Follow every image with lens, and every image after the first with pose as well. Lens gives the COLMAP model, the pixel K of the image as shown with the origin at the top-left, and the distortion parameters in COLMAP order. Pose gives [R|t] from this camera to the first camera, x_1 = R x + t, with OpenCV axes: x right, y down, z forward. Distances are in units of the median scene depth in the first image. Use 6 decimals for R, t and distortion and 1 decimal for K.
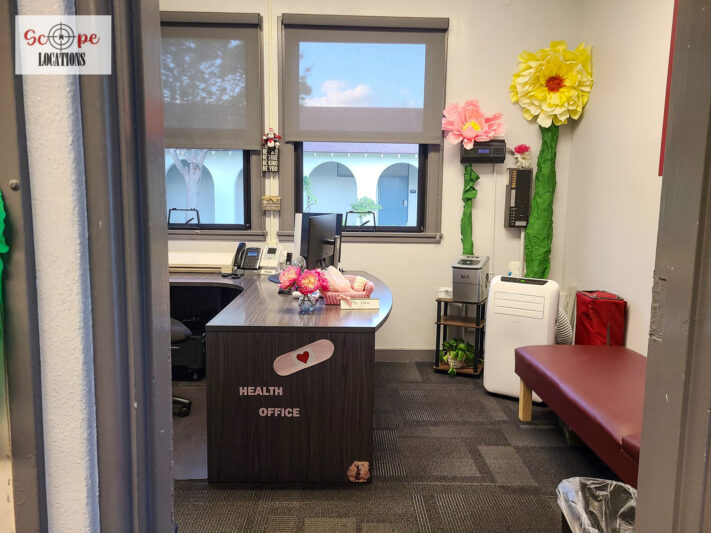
lens RADIAL K [[532.5, 0, 355.4], [0, 532.5, 259.9], [0, 0, 1]] dist [0.052130, -0.034816]
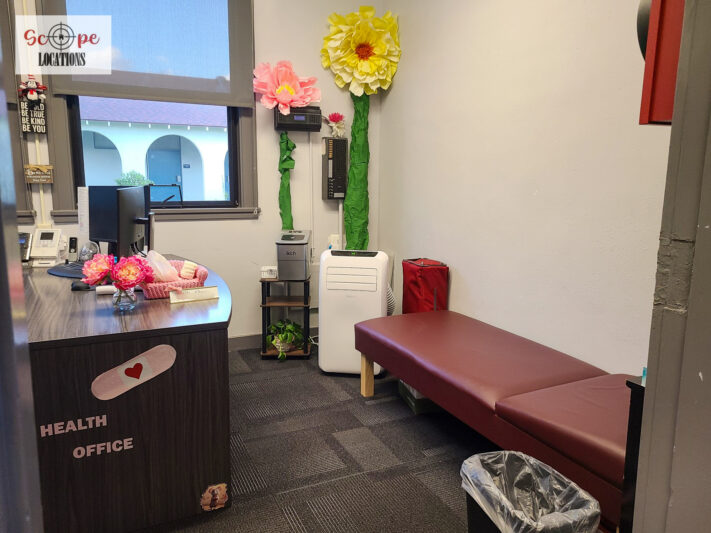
lens RADIAL K [[532.5, 0, 355.4], [0, 532.5, 259.9], [0, 0, 1]] dist [0.052130, -0.034816]
pose [[0.914385, -0.068724, 0.398970, -0.061521], [0.051330, 0.997214, 0.054131, -0.001625], [-0.401578, -0.029017, 0.915365, 0.101161]]
